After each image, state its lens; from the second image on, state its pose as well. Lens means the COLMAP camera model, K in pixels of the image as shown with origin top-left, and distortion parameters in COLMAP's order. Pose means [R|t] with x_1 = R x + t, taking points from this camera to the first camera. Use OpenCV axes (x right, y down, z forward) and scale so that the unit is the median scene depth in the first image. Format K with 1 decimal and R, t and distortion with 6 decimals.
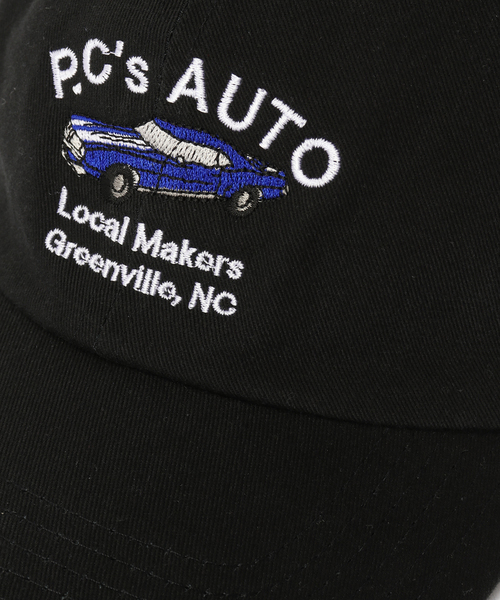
lens RADIAL K [[2310.2, 0, 250.0], [0, 2310.2, 300.0], [0, 0, 1]] dist [-0.132728, 2.977482]
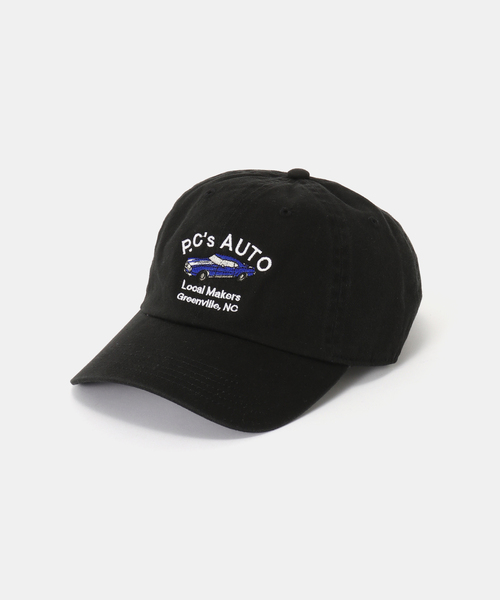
lens RADIAL K [[2310.2, 0, 250.0], [0, 2310.2, 300.0], [0, 0, 1]] dist [-0.132728, 2.977482]
pose [[0.997772, 0.057887, 0.033177, -0.097132], [-0.041084, 0.924851, -0.378103, 1.216380], [-0.052571, 0.375897, 0.925169, -2.007796]]
